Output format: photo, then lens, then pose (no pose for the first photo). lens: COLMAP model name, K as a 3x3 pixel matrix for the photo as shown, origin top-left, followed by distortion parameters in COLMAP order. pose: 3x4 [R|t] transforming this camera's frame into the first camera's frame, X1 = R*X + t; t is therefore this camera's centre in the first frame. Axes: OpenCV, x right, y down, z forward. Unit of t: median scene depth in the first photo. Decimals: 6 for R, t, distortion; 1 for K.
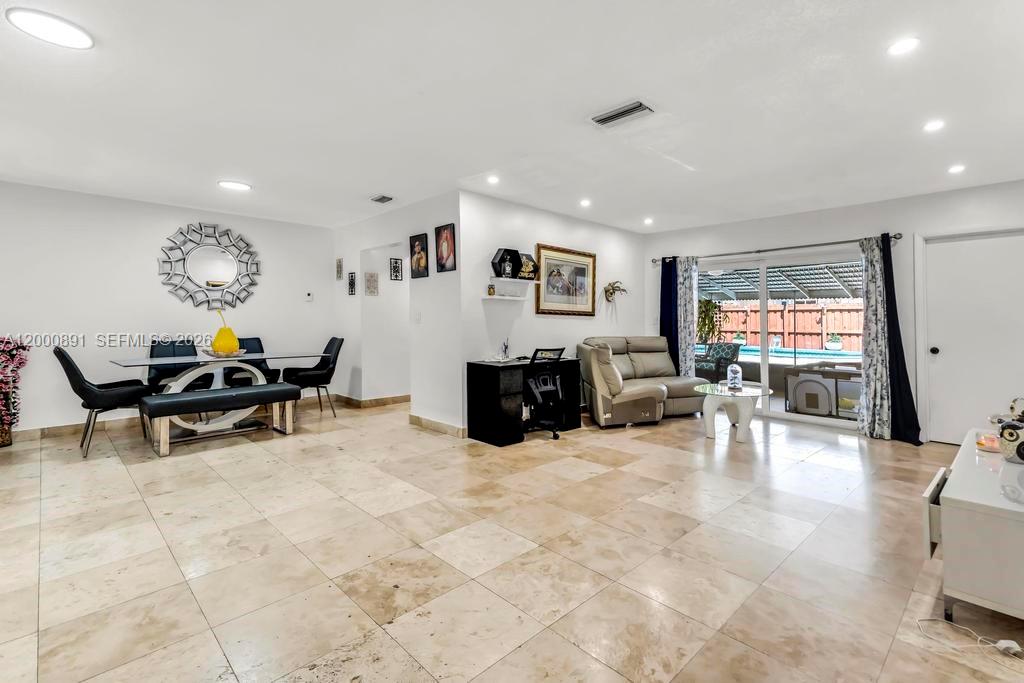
lens RADIAL K [[465.4, 0, 516.9], [0, 465.4, 328.9], [0, 0, 1]] dist [0.012954, 0.001044]
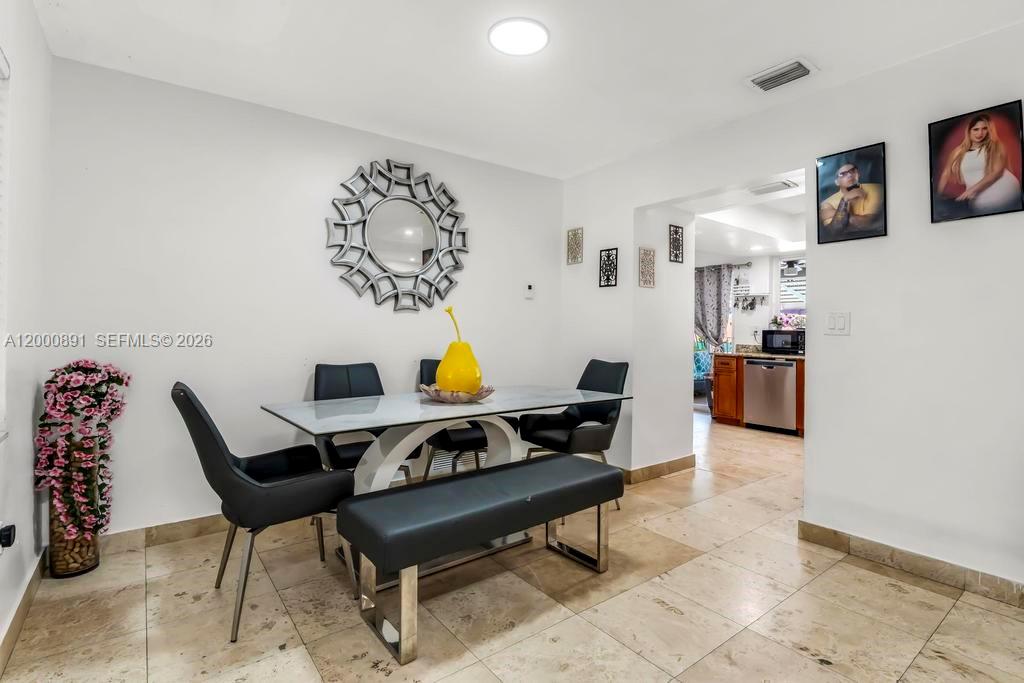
lens RADIAL K [[478.6, 0, 509.8], [0, 478.6, 332.8], [0, 0, 1]] dist [-0.021324, 0.004014]
pose [[0.991572, 0.005786, -0.129431, -0.441368], [-0.007766, 0.999860, -0.014798, -0.005672], [0.129328, 0.015679, 0.991478, 0.432243]]
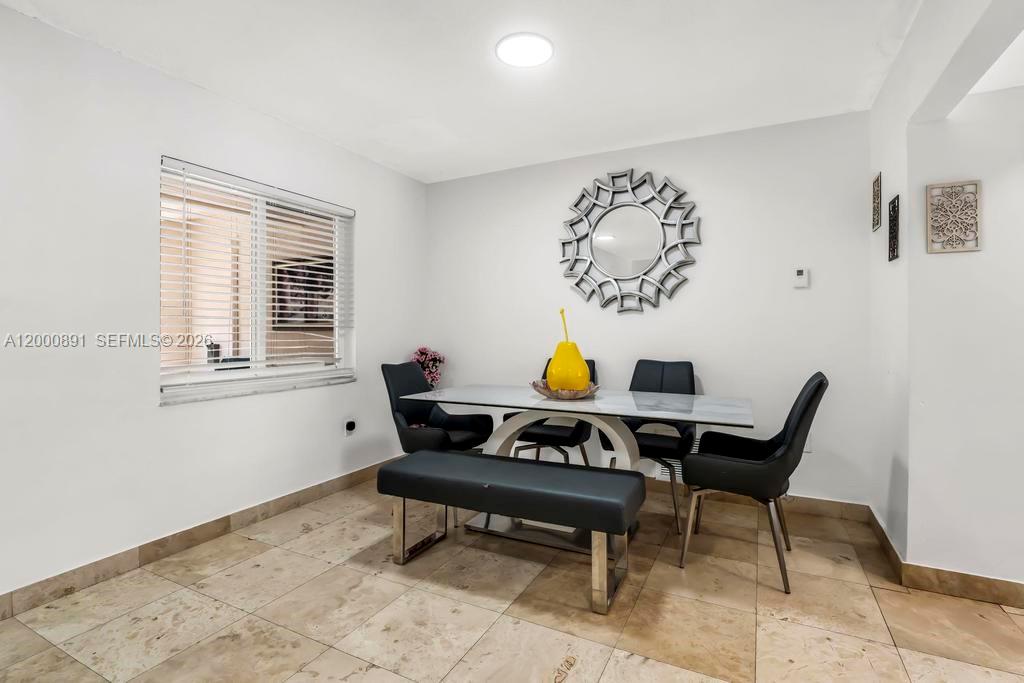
lens RADIAL K [[478.6, 0, 539.1], [0, 478.6, 333.3], [0, 0, 1]] dist [-0.021324, 0.004014]
pose [[0.347678, 0.005862, -0.937596, -0.110870], [-0.016001, 0.999872, 0.000318, -0.011727], [0.937477, 0.014891, 0.347728, 0.680087]]
